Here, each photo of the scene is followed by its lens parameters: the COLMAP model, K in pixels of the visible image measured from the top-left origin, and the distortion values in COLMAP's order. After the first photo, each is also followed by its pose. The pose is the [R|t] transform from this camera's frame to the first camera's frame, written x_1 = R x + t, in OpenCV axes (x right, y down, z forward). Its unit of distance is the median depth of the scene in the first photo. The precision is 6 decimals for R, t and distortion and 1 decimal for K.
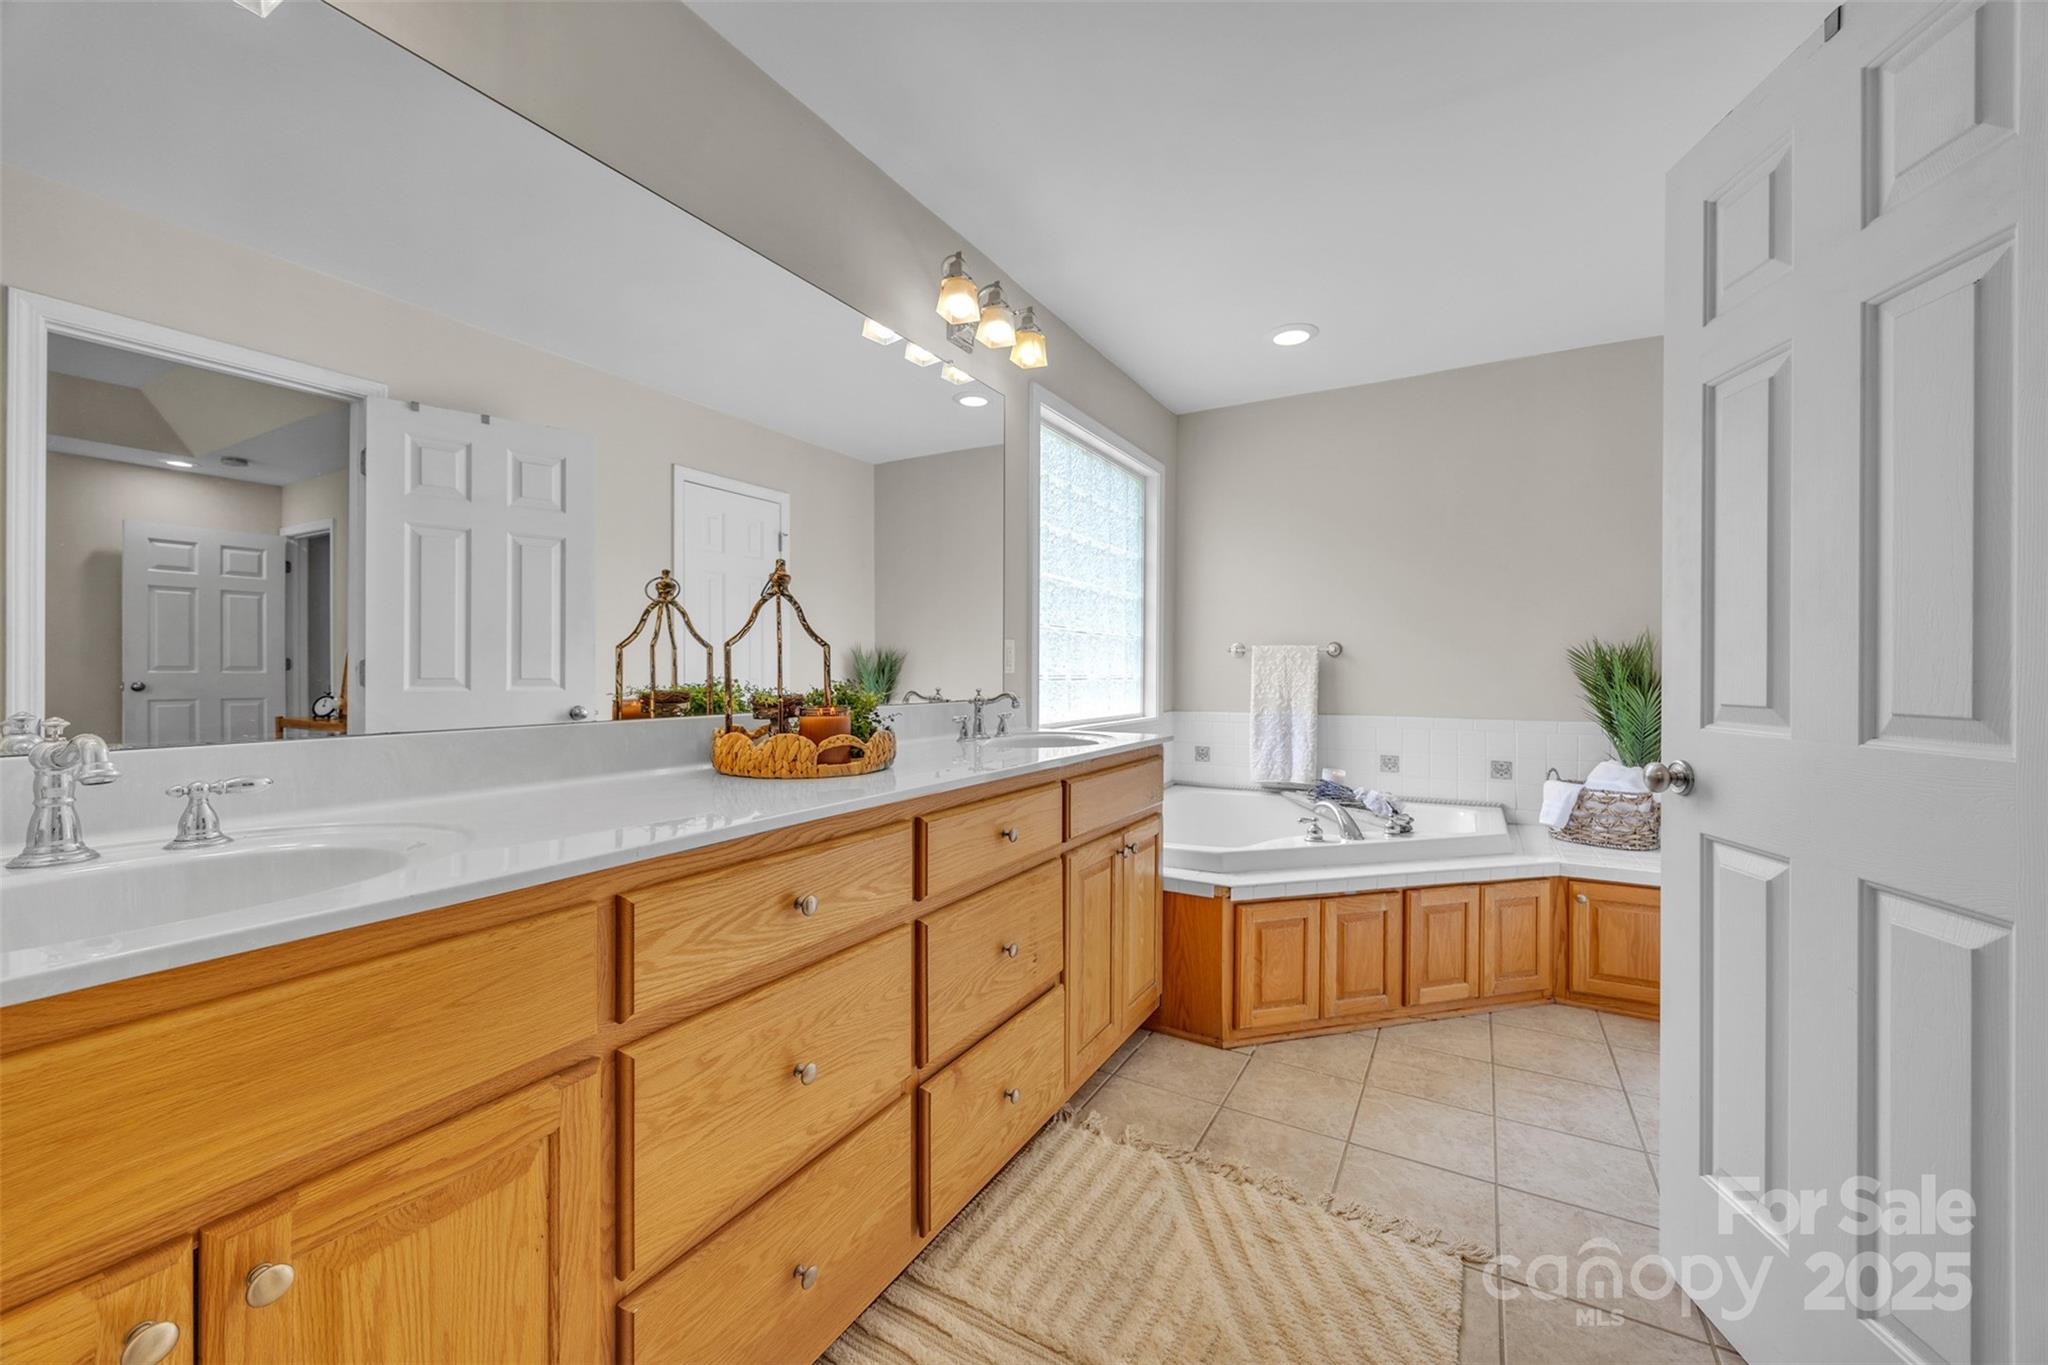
lens RADIAL K [[786.5, 0, 1027.9], [0, 786.5, 683.1], [0, 0, 1]] dist [-0.002677, -0.000033]
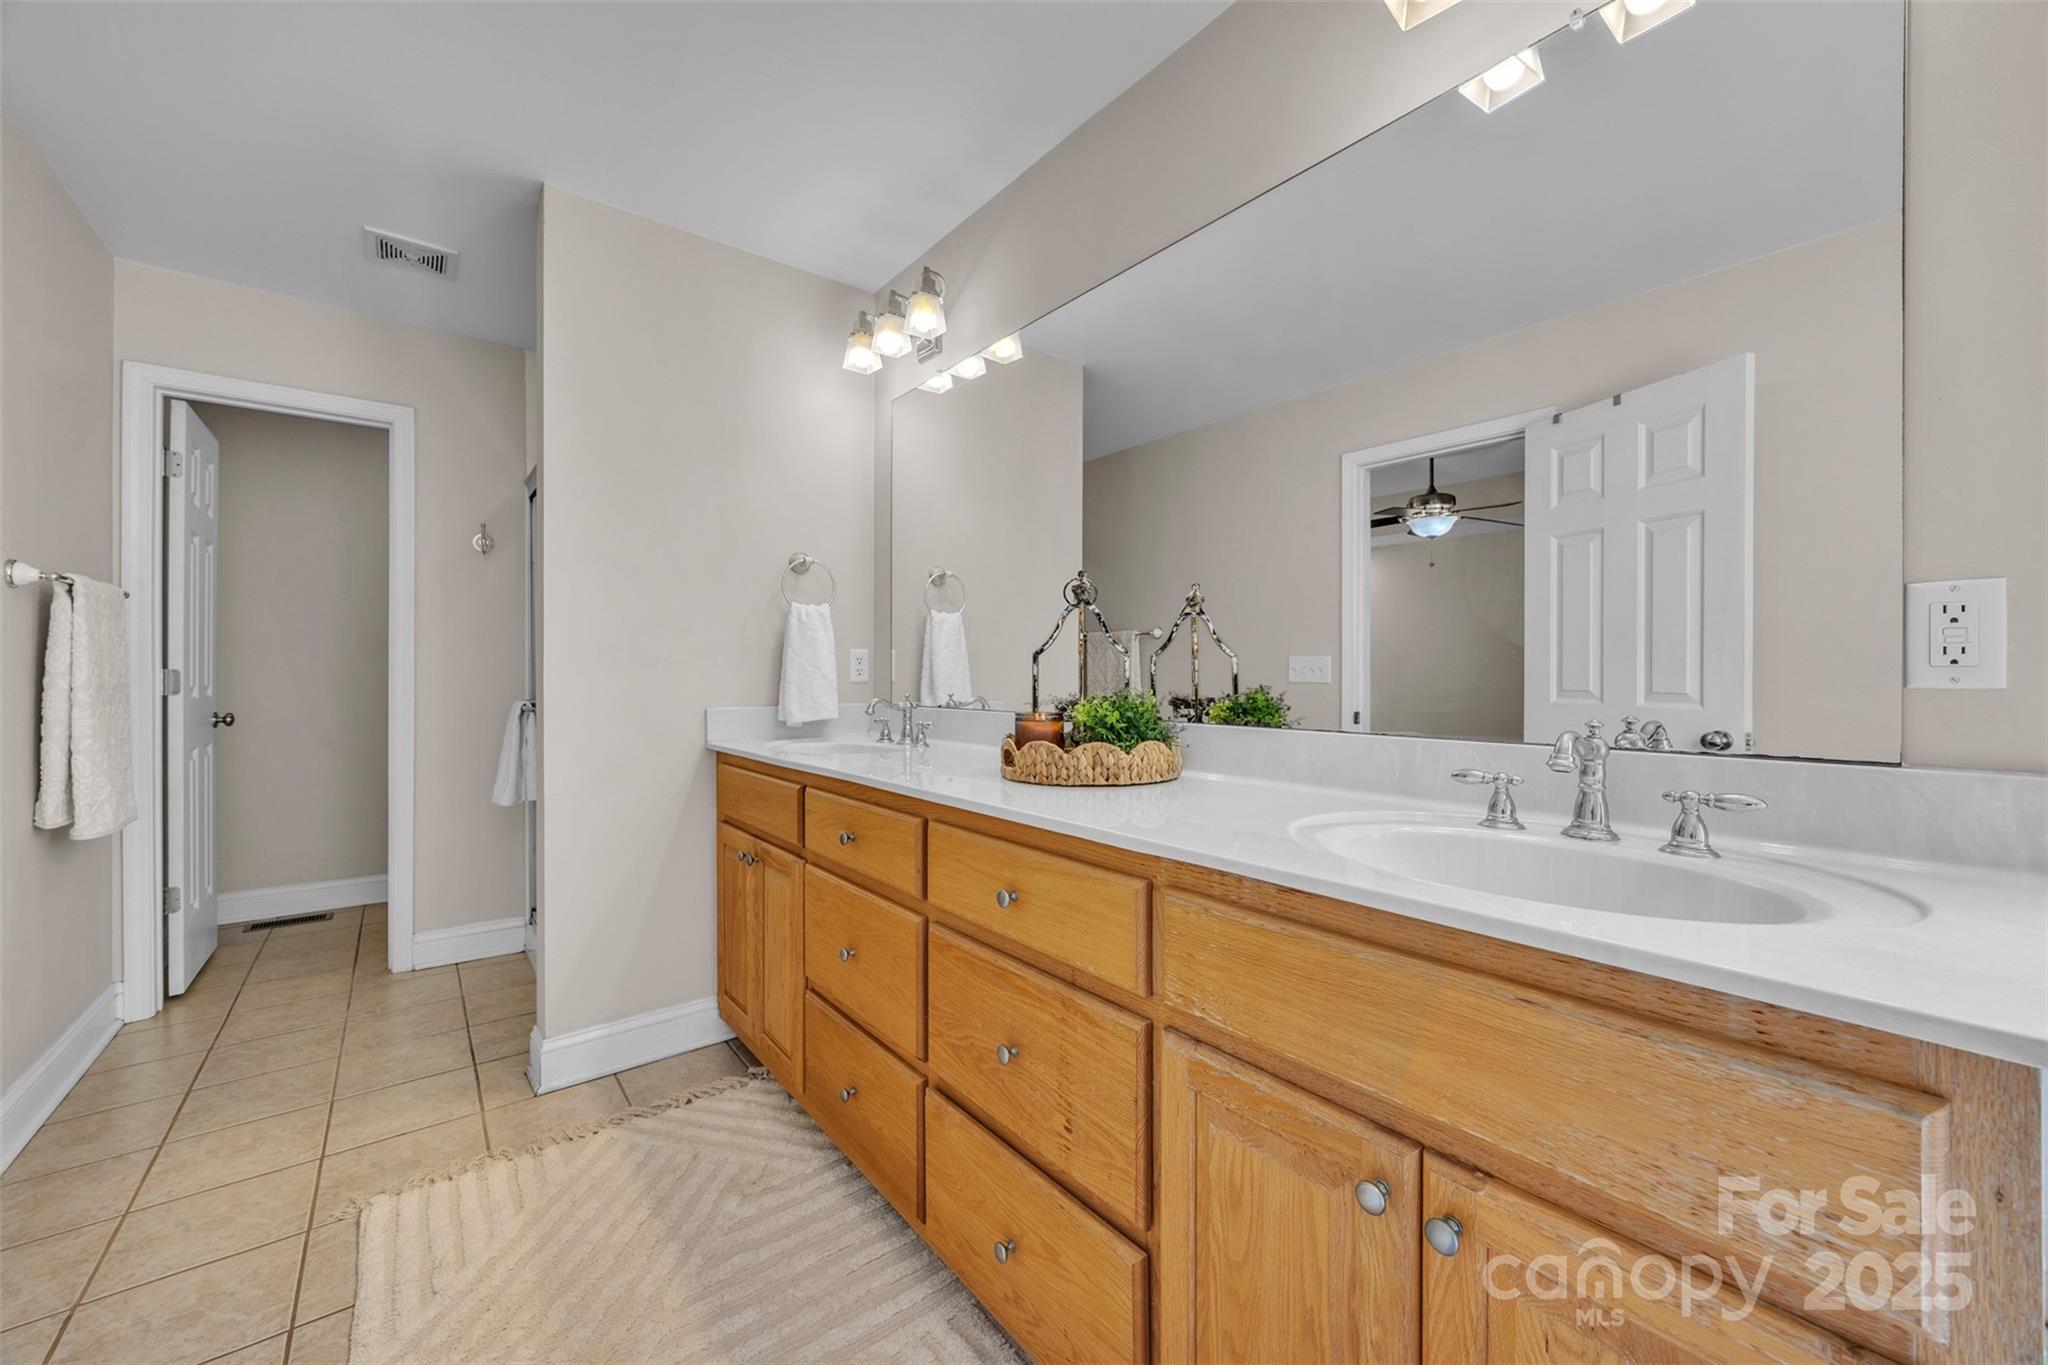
lens RADIAL K [[786.5, 0, 1027.9], [0, 786.5, 683.1], [0, 0, 1]] dist [-0.002677, -0.000033]
pose [[-0.356765, -0.010439, -0.934136, 0.389393], [-0.025945, 0.999663, -0.001262, -0.002184], [0.933834, 0.023786, -0.356916, 0.768639]]
